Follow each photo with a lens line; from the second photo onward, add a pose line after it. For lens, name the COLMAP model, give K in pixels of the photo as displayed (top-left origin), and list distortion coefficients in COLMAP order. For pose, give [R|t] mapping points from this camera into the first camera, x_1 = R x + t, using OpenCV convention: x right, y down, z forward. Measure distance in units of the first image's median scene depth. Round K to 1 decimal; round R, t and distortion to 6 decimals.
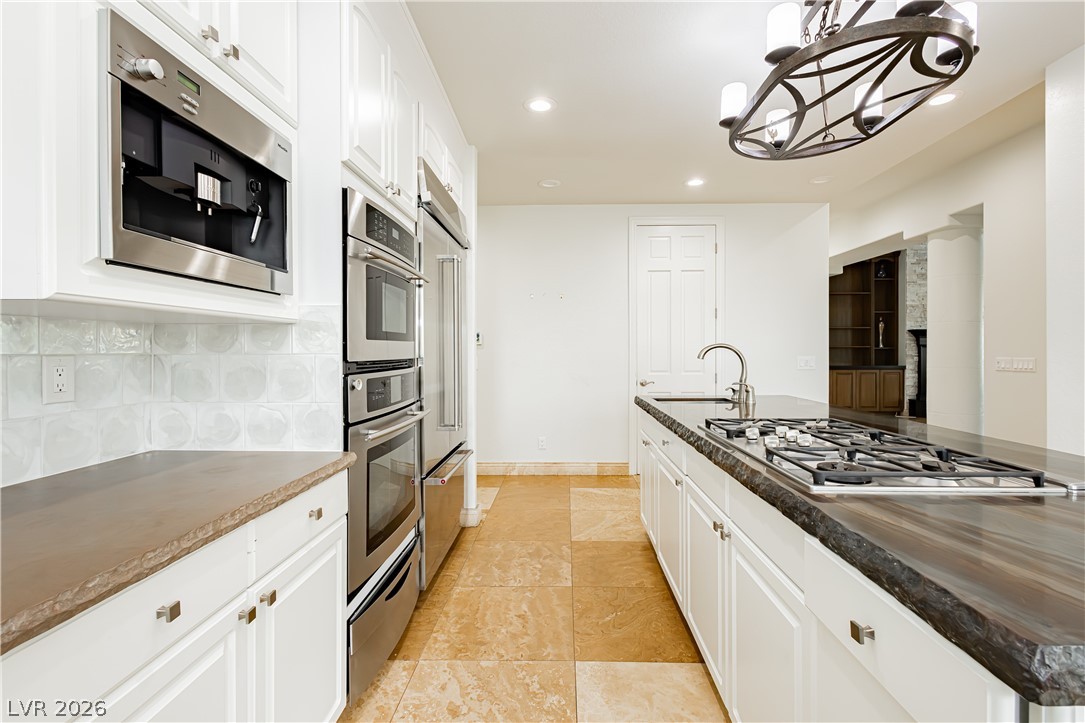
lens RADIAL K [[501.4, 0, 546.8], [0, 501.4, 351.8], [0, 0, 1]] dist [0.002620, -0.000191]
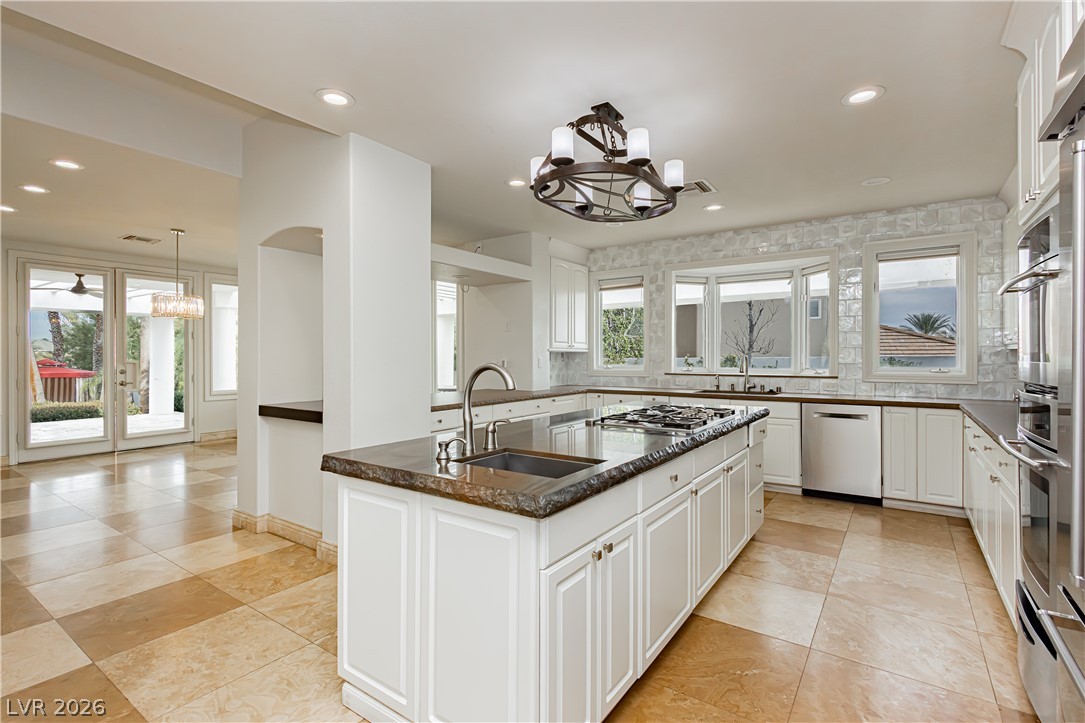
lens RADIAL K [[509.4, 0, 544.4], [0, 509.4, 355.3], [0, 0, 1]] dist [0.001934, 0.000553]
pose [[-0.839593, 0.004965, 0.543193, -0.055820], [0.005105, 0.999986, -0.001249, -0.031231], [-0.543192, 0.001725, -0.839607, 1.890552]]
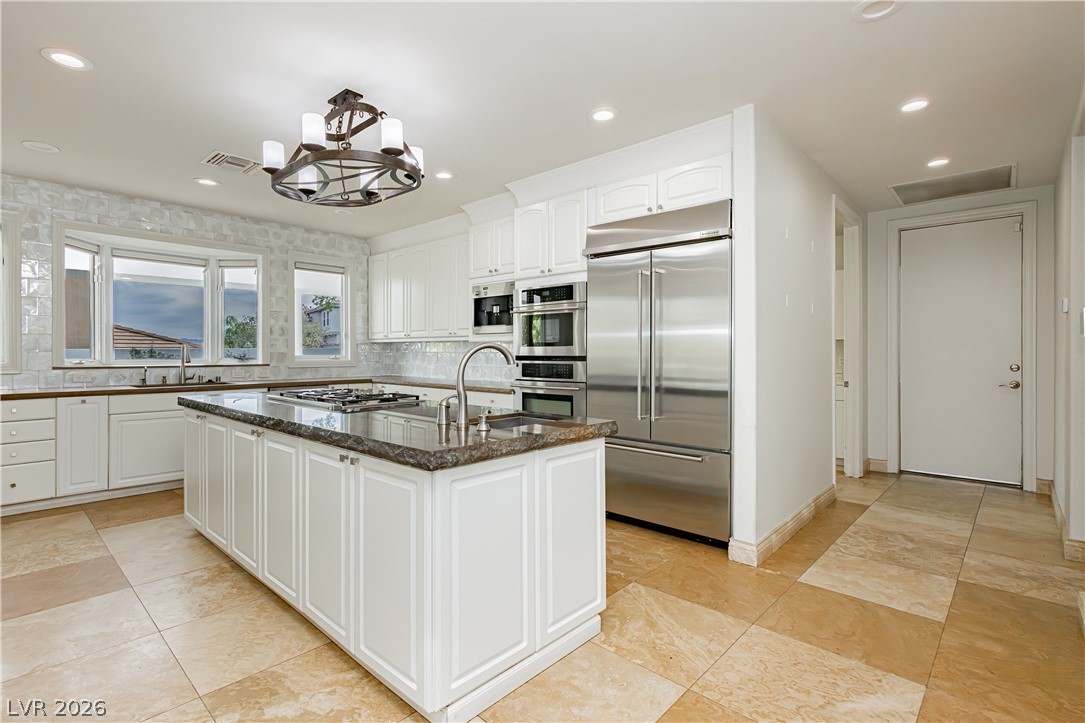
lens RADIAL K [[513.1, 0, 524.7], [0, 513.1, 354.2], [0, 0, 1]] dist [0.001709, 0.000281]
pose [[-0.664111, 0.005314, -0.747615, 1.083414], [-0.001249, 0.999965, 0.008218, -0.006608], [0.747633, 0.006392, -0.664082, 1.937332]]
